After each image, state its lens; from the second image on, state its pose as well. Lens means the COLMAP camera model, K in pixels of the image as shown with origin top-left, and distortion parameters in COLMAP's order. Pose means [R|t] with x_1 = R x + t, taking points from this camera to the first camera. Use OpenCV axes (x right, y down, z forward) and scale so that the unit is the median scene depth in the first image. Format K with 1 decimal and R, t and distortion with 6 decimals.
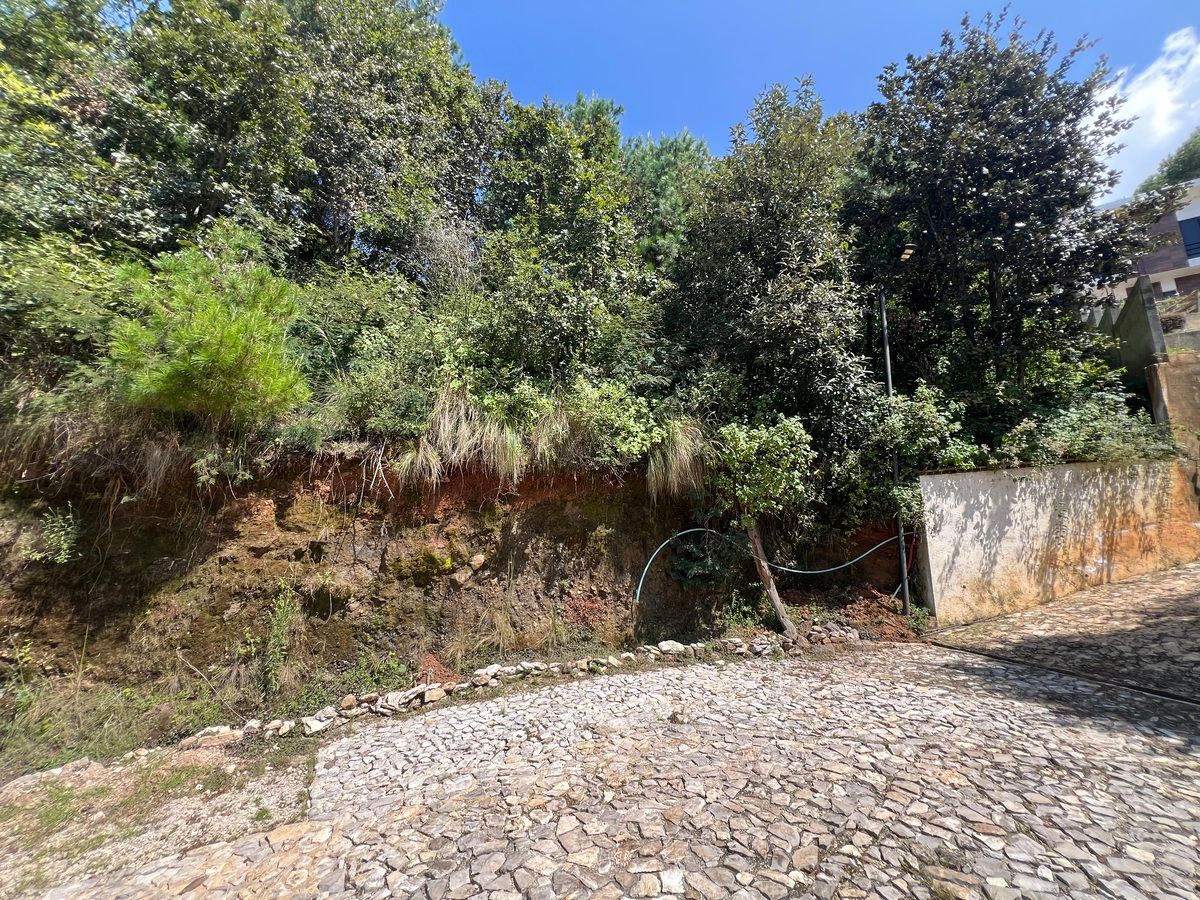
lens RADIAL K [[480.9, 0, 598.1], [0, 480.9, 446.6], [0, 0, 1]] dist [0.001740, -0.000023]
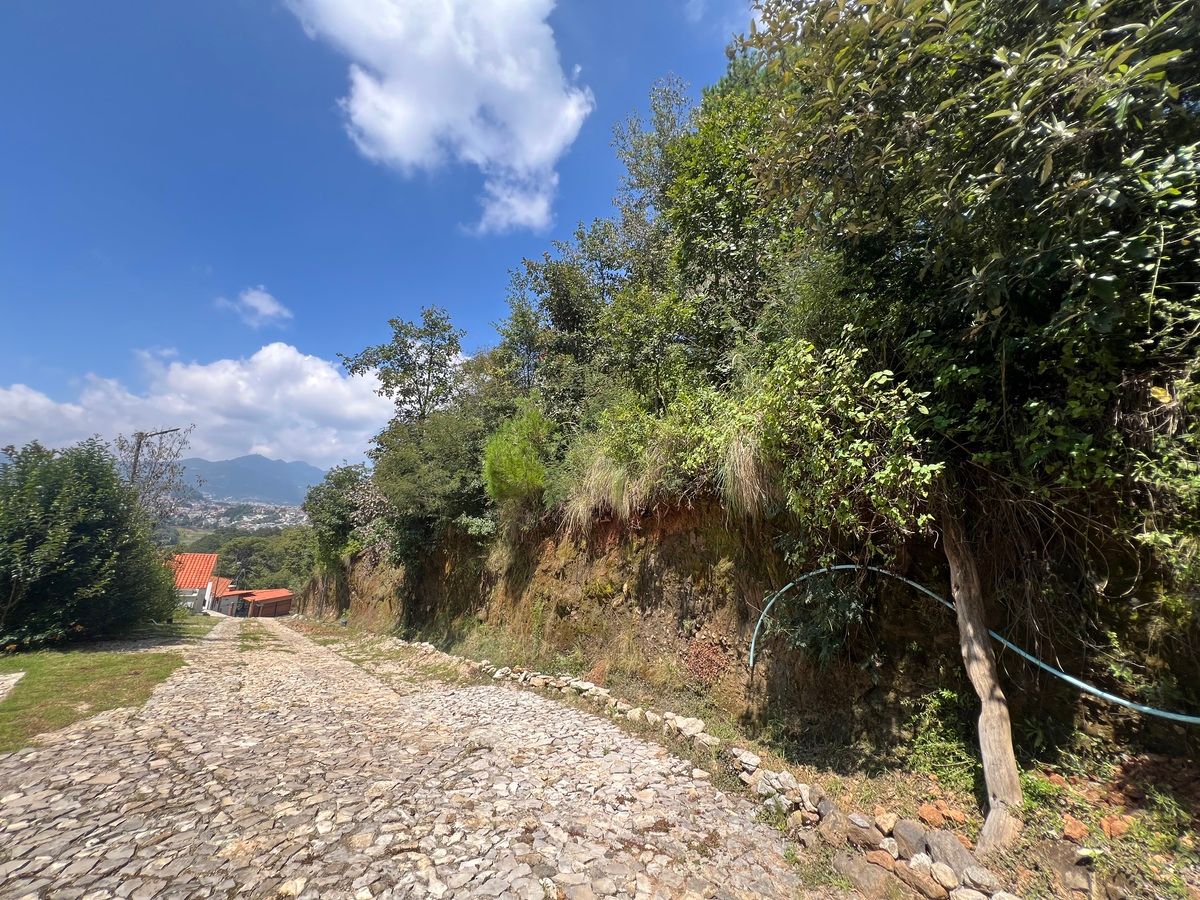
lens RADIAL K [[480.9, 0, 598.1], [0, 480.9, 446.6], [0, 0, 1]] dist [0.001740, -0.000023]
pose [[0.183227, -0.211137, -0.960130, 0.900552], [0.164800, 0.969440, -0.181734, 0.107281], [0.969159, -0.124931, 0.212423, 0.741246]]
